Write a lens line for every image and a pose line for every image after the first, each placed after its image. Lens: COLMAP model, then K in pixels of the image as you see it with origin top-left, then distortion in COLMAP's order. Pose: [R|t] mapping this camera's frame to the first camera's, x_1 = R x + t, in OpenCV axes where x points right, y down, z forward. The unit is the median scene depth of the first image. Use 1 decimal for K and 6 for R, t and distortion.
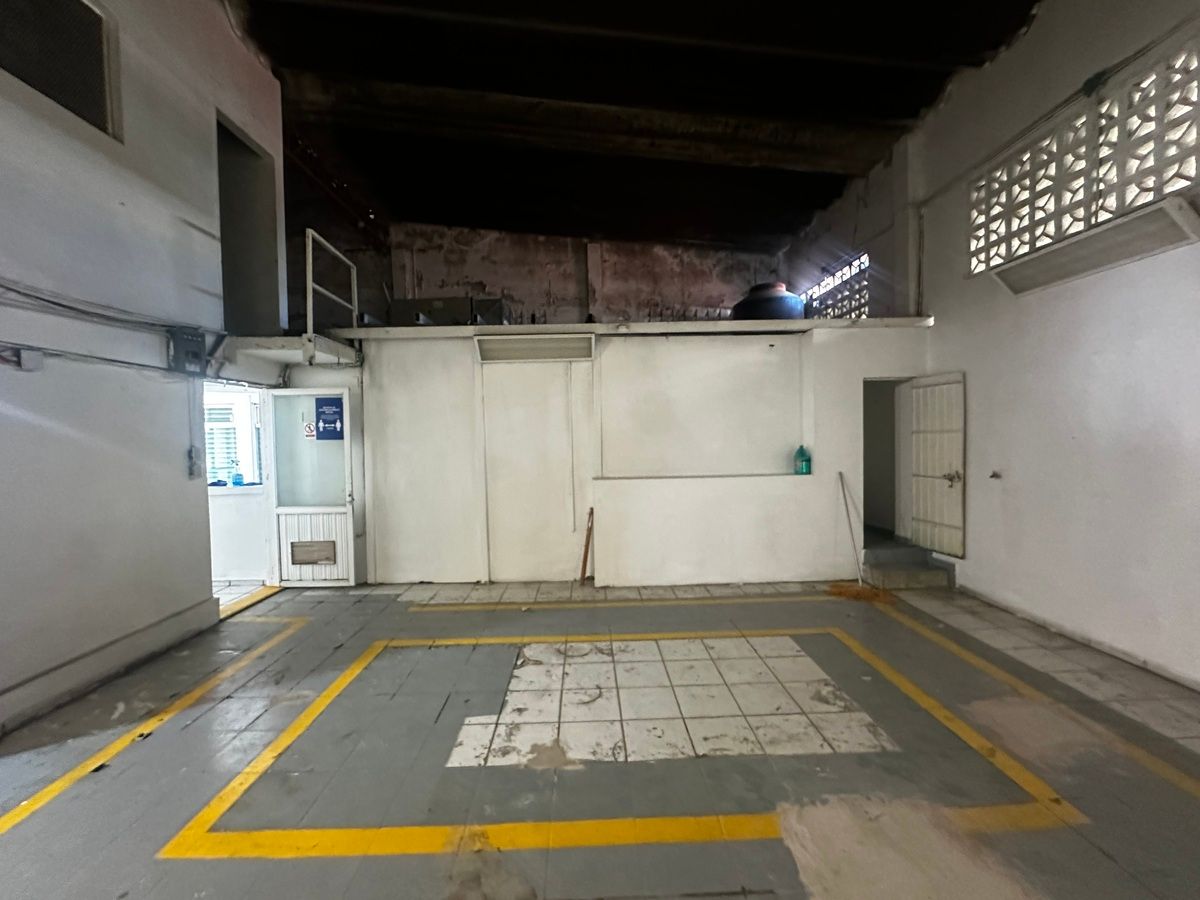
lens RADIAL K [[484.8, 0, 600.9], [0, 484.8, 450.7], [0, 0, 1]] dist [-0.006600, 0.000578]
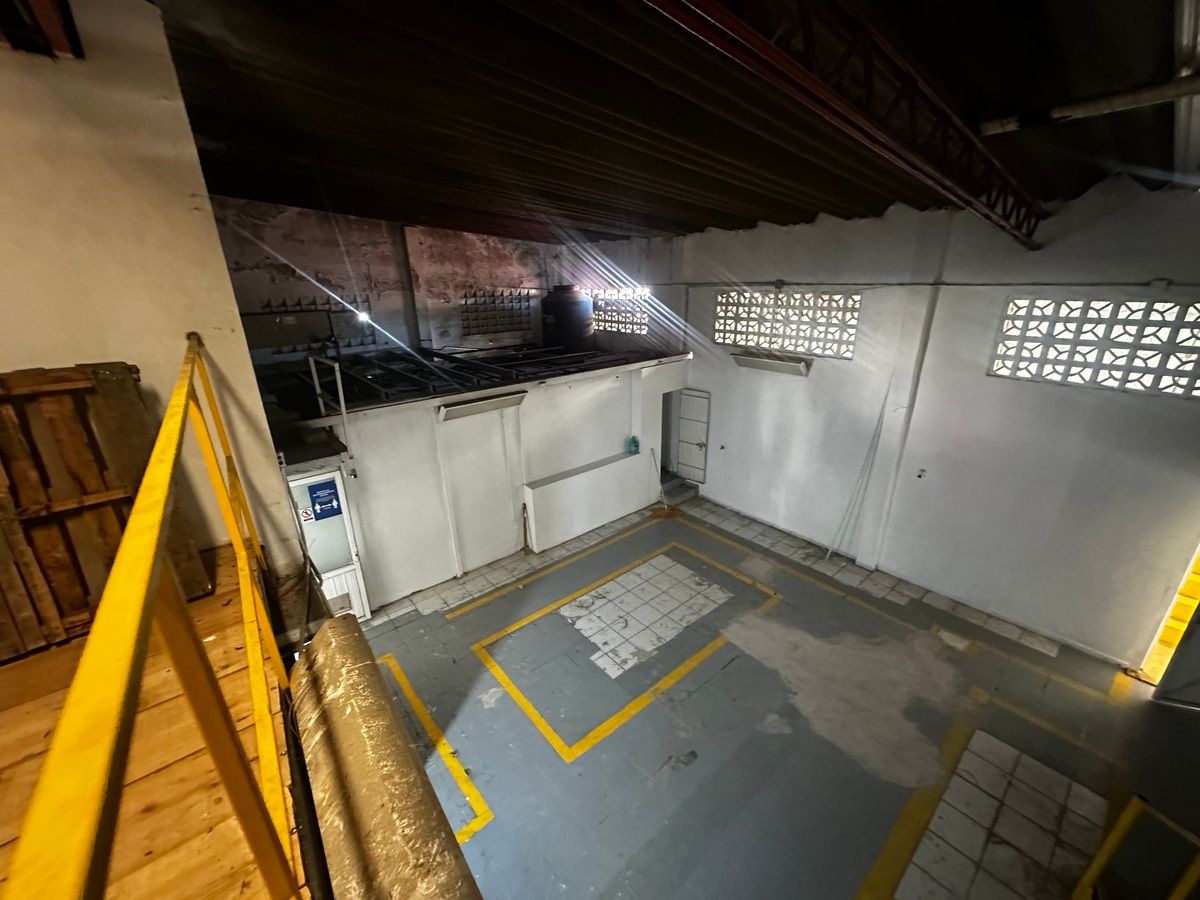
lens RADIAL K [[484.8, 0, 599.3], [0, 484.8, 451.5], [0, 0, 1]] dist [-0.006600, 0.000578]
pose [[0.781235, -0.211046, 0.587478, -0.758562], [0.020608, 0.949322, 0.313630, -0.551326], [-0.623896, -0.232912, 0.745993, -0.210069]]
